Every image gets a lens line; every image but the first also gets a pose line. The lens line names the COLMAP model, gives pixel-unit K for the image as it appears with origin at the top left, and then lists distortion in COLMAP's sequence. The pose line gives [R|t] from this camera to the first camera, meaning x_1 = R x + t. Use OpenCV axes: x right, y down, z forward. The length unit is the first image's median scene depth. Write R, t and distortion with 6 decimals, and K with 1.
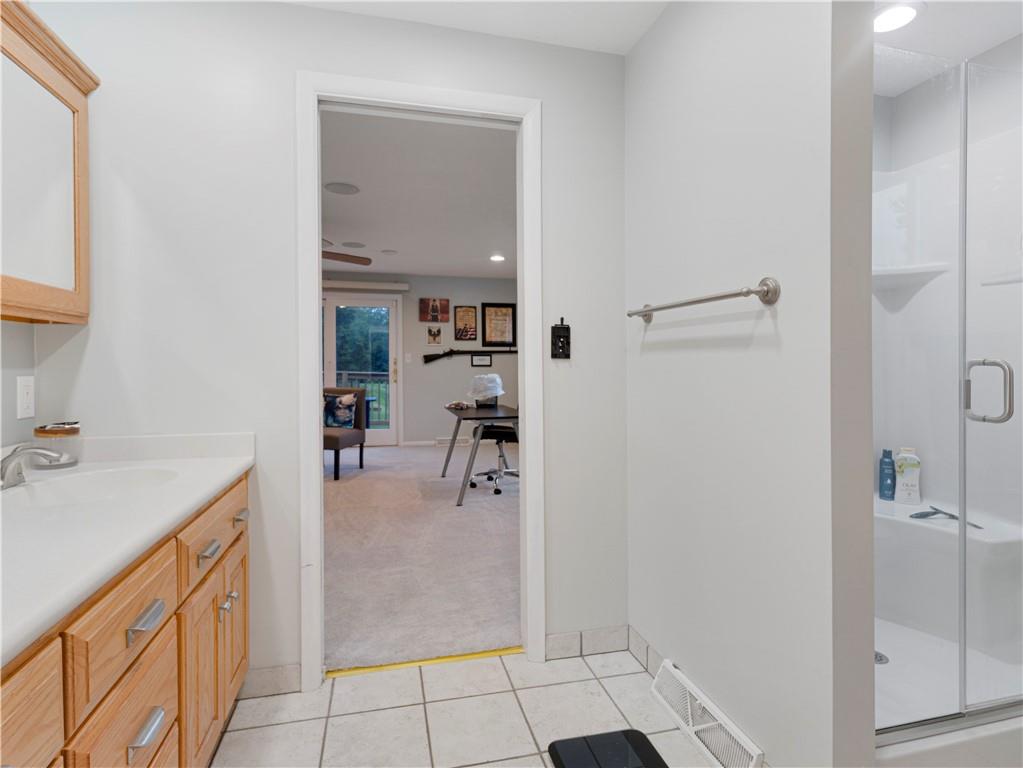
lens RADIAL K [[528.6, 0, 511.5], [0, 528.6, 384.0], [0, 0, 1]] dist [-0.016251, 0.001525]
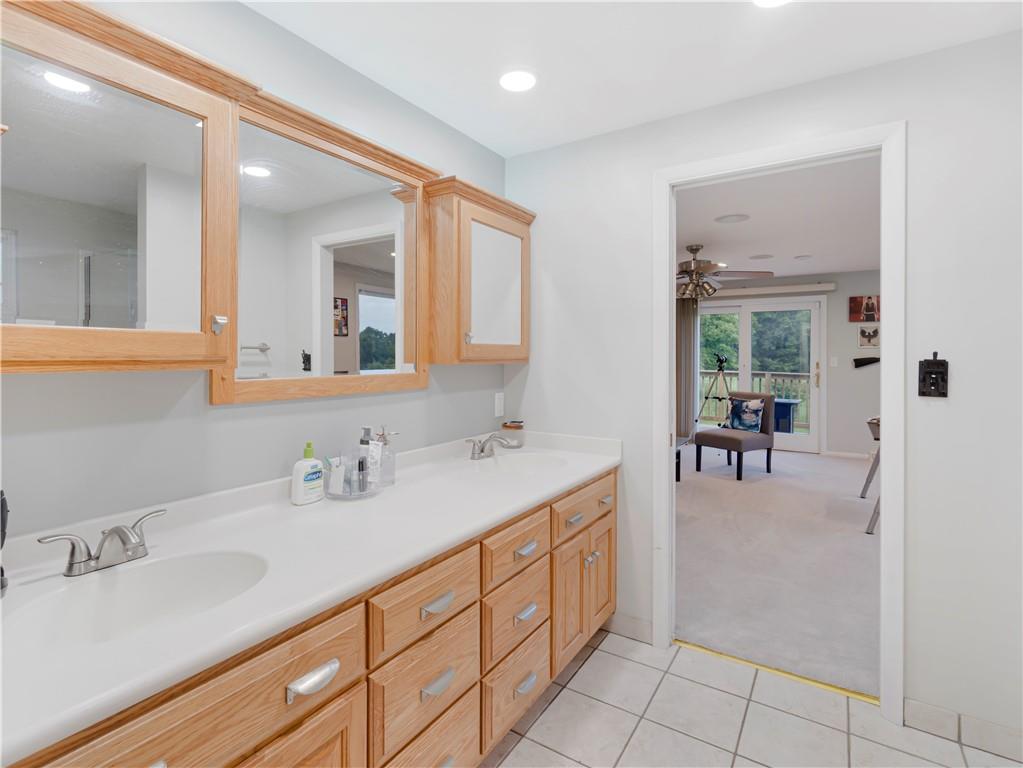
lens RADIAL K [[528.6, 0, 511.5], [0, 528.6, 384.0], [0, 0, 1]] dist [-0.016251, 0.001525]
pose [[0.690257, 0.054053, -0.721542, 0.236965], [-0.036700, 0.998538, 0.039695, -0.078552], [0.722633, -0.000919, 0.691232, -0.118746]]
